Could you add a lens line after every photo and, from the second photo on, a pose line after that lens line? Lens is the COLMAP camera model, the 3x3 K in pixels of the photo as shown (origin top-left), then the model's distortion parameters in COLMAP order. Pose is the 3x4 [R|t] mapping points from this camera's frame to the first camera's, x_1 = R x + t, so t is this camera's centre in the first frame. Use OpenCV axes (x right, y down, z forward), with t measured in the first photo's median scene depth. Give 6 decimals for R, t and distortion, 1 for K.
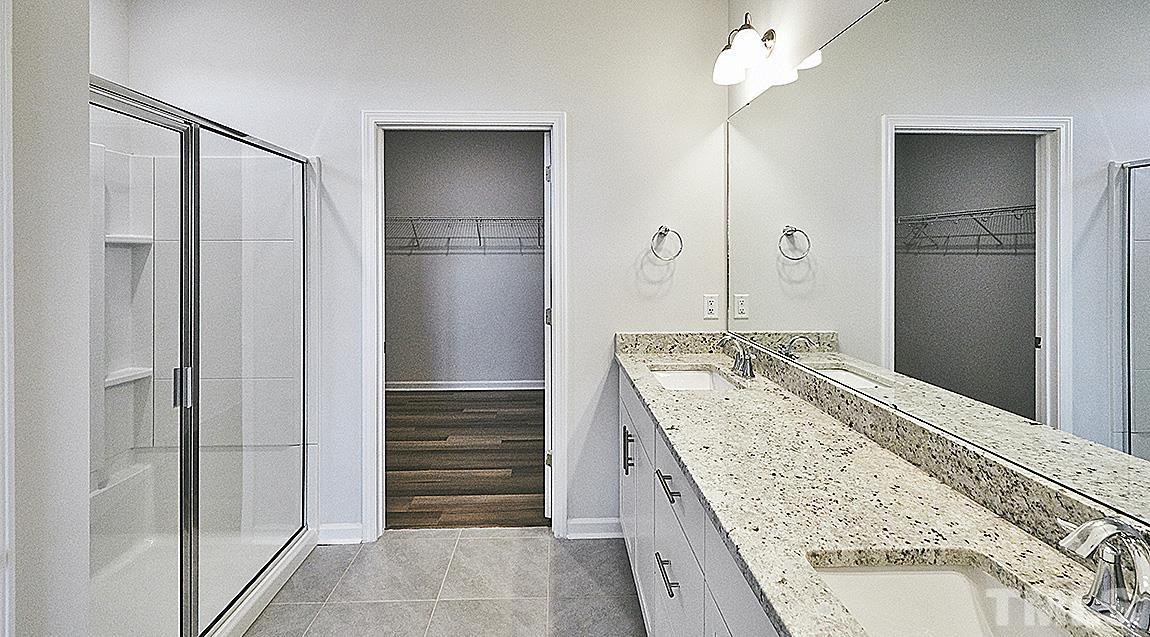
lens RADIAL K [[505.8, 0, 566.9], [0, 505.8, 249.5], [0, 0, 1]] dist [0.000597, 0.001064]
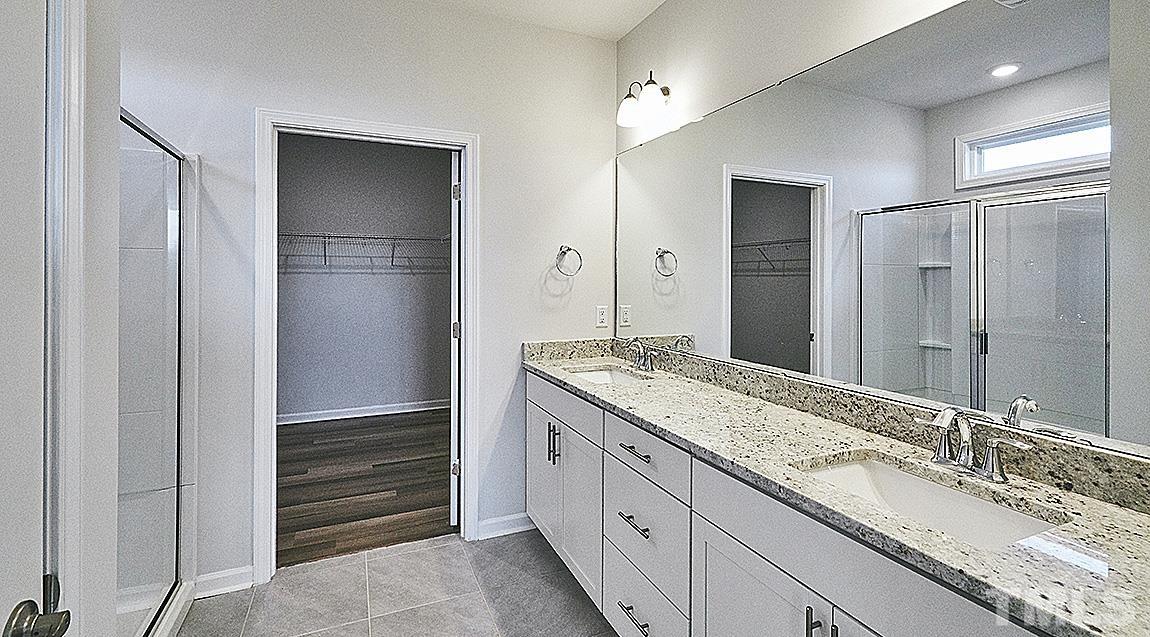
lens RADIAL K [[505.8, 0, 560.4], [0, 505.8, 275.2], [0, 0, 1]] dist [0.000597, 0.001064]
pose [[0.930362, 0.007385, 0.366568, -0.228610], [-0.007324, 0.999972, -0.001556, 0.021291], [-0.366569, -0.001237, 0.930390, -0.040003]]
